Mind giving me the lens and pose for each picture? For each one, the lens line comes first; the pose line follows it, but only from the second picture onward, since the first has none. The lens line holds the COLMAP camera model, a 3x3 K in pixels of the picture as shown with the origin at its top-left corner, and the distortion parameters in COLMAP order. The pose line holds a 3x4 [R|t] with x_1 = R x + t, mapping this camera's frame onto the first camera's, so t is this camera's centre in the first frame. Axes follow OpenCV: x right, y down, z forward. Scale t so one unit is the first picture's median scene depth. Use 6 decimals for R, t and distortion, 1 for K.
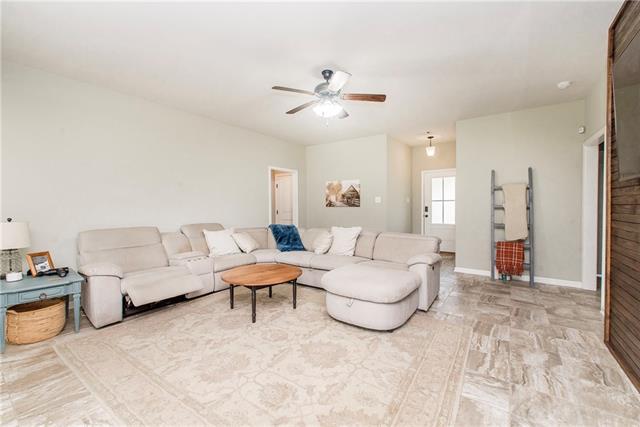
lens RADIAL K [[263.7, 0, 325.2], [0, 263.7, 209.6], [0, 0, 1]] dist [0.003902, -0.003818]
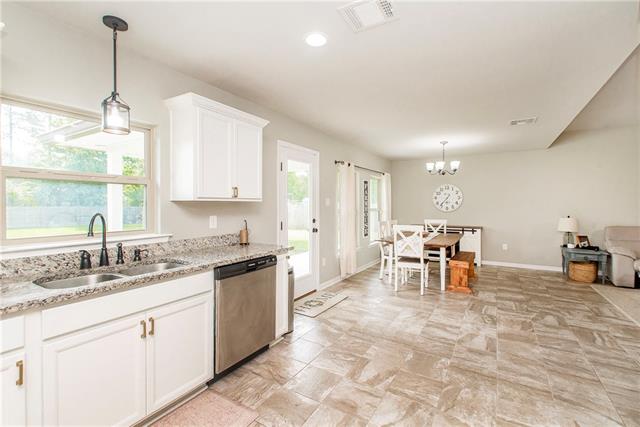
lens RADIAL K [[263.7, 0, 328.1], [0, 263.7, 212.2], [0, 0, 1]] dist [0.003902, -0.003818]
pose [[0.054383, 0.032095, -0.998004, 0.533291], [-0.010936, 0.999442, 0.031546, -0.031324], [0.998460, 0.009199, 0.054704, -0.723398]]
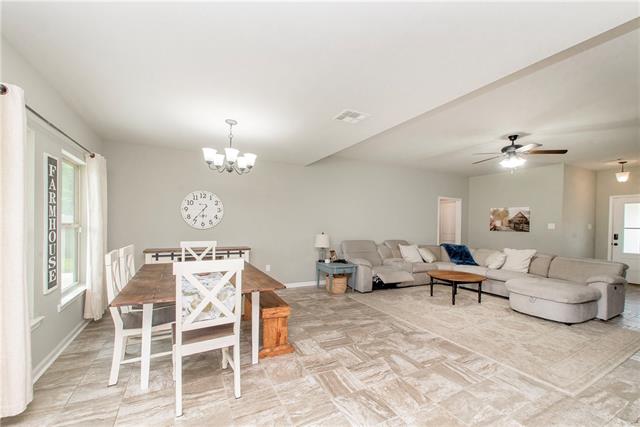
lens RADIAL K [[263.7, 0, 319.2], [0, 263.7, 225.3], [0, 0, 1]] dist [0.003902, -0.003818]
pose [[0.879160, 0.027037, -0.475760, -0.205804], [-0.031293, 0.999510, -0.001026, -0.018109], [0.475499, 0.015791, 0.879575, -0.674498]]
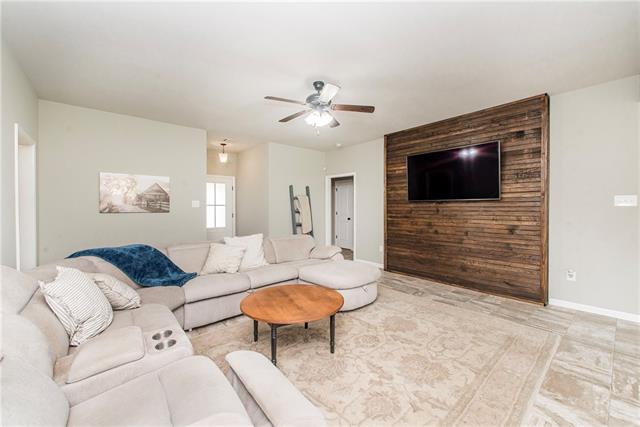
lens RADIAL K [[263.7, 0, 313.4], [0, 263.7, 210.9], [0, 0, 1]] dist [0.003902, -0.003818]
pose [[0.254934, -0.010679, 0.966900, -0.946653], [0.011742, 0.999899, 0.007947, -0.029680], [-0.966887, 0.009327, 0.255034, 0.721531]]
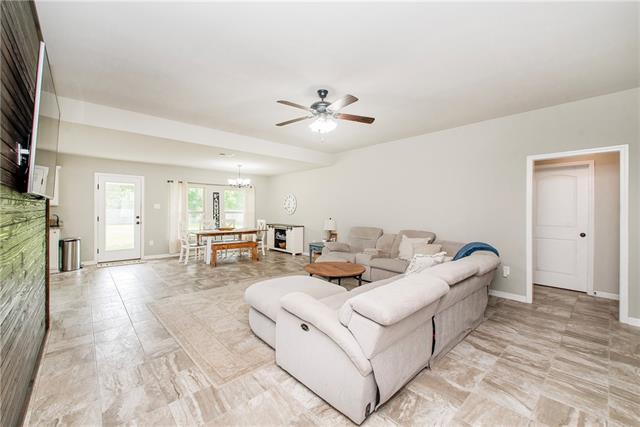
lens RADIAL K [[248.2, 0, 318.4], [0, 248.2, 212.6], [0, 0, 1]] dist [-0.000572, -0.000352]
pose [[-0.199471, 0.014623, -0.979795, 0.948443], [-0.017817, 0.999669, 0.018547, -0.051252], [0.979742, 0.021157, -0.199145, 1.133058]]
